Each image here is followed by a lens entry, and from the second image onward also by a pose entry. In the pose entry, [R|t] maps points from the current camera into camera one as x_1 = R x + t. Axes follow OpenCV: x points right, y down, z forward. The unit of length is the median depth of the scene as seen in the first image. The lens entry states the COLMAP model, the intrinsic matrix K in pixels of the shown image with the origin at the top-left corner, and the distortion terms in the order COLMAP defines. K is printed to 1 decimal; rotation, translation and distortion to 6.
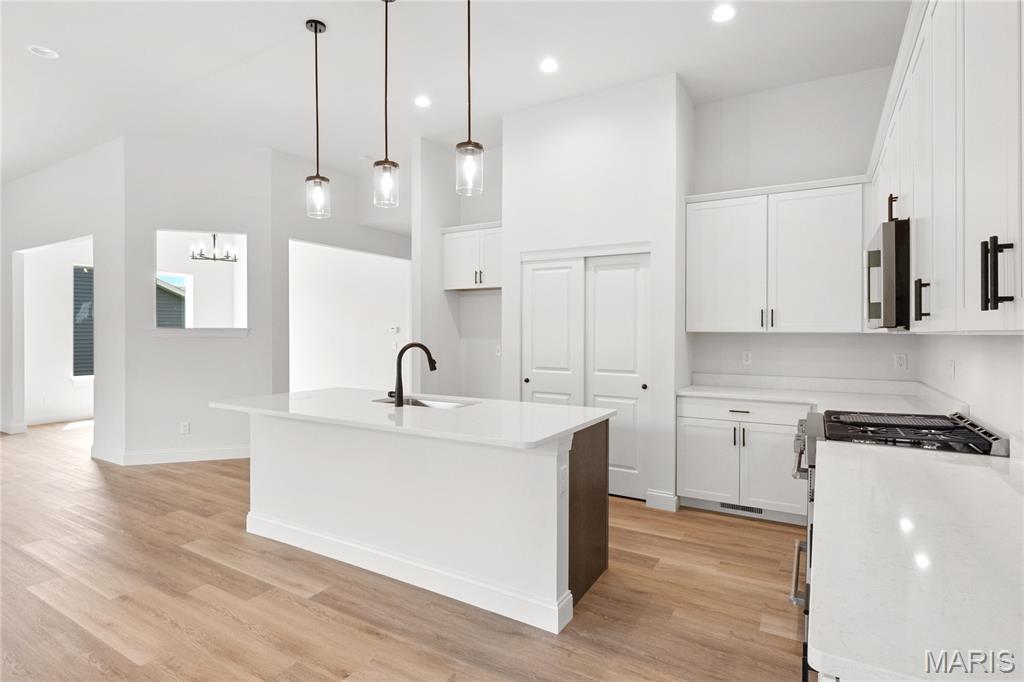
lens RADIAL K [[520.0, 0, 512.8], [0, 520.0, 336.0], [0, 0, 1]] dist [-0.001343, -0.004038]
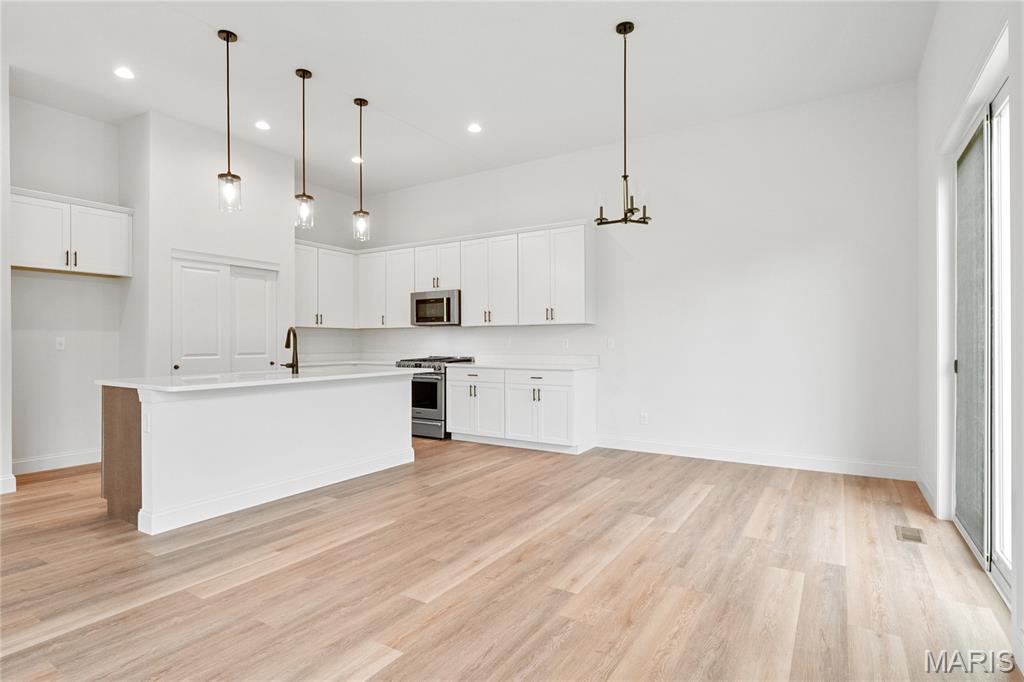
lens RADIAL K [[520.0, 0, 508.0], [0, 520.0, 343.7], [0, 0, 1]] dist [-0.001343, -0.004038]
pose [[0.025549, -0.006649, 0.999651, -1.542598], [0.008660, 0.999942, 0.006429, 0.052704], [-0.999636, 0.008493, 0.025605, 0.404650]]
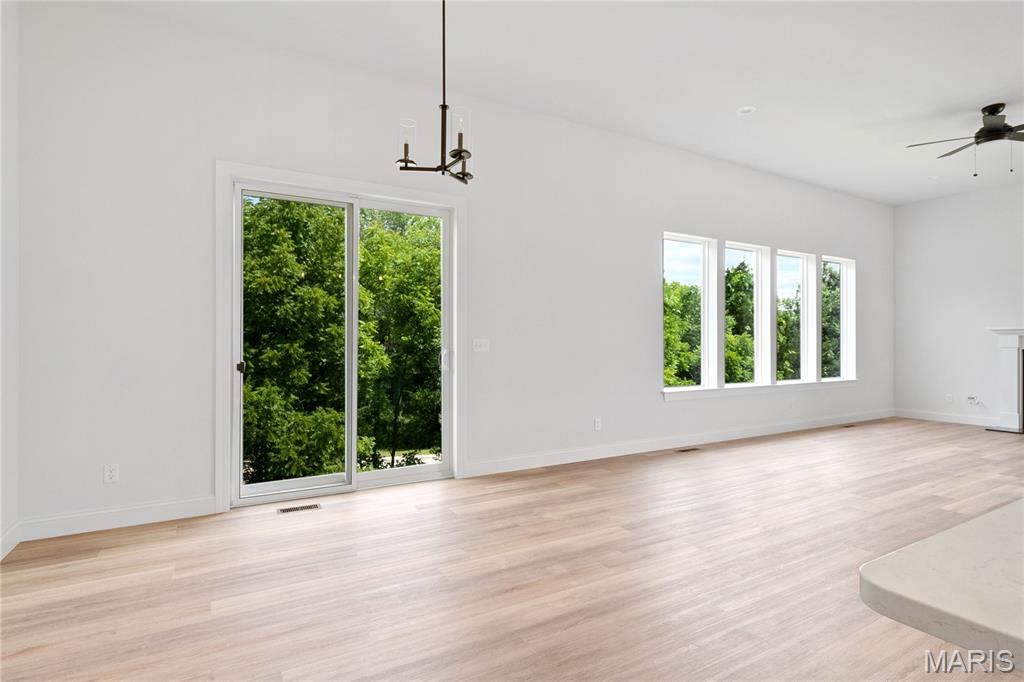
lens RADIAL K [[520.0, 0, 509.7], [0, 520.0, 345.5], [0, 0, 1]] dist [-0.001343, -0.004038]
pose [[-0.492533, -0.004490, -0.870282, 0.231893], [-0.001224, 0.999989, -0.004467, 0.067390], [0.870293, -0.001134, -0.492533, 0.648433]]
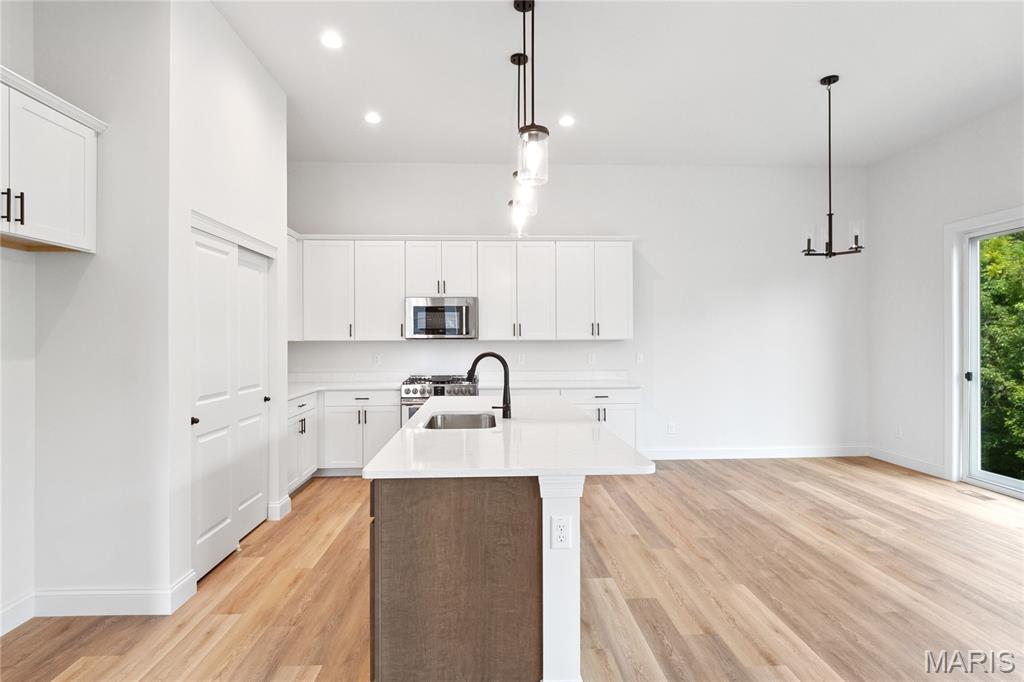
lens RADIAL K [[520.0, 0, 509.2], [0, 520.0, 333.6], [0, 0, 1]] dist [-0.001343, -0.004038]
pose [[-0.550333, 0.008193, 0.834905, -1.019787], [0.008191, 0.999957, -0.004413, -0.017343], [-0.834905, 0.004410, -0.550376, 1.511191]]
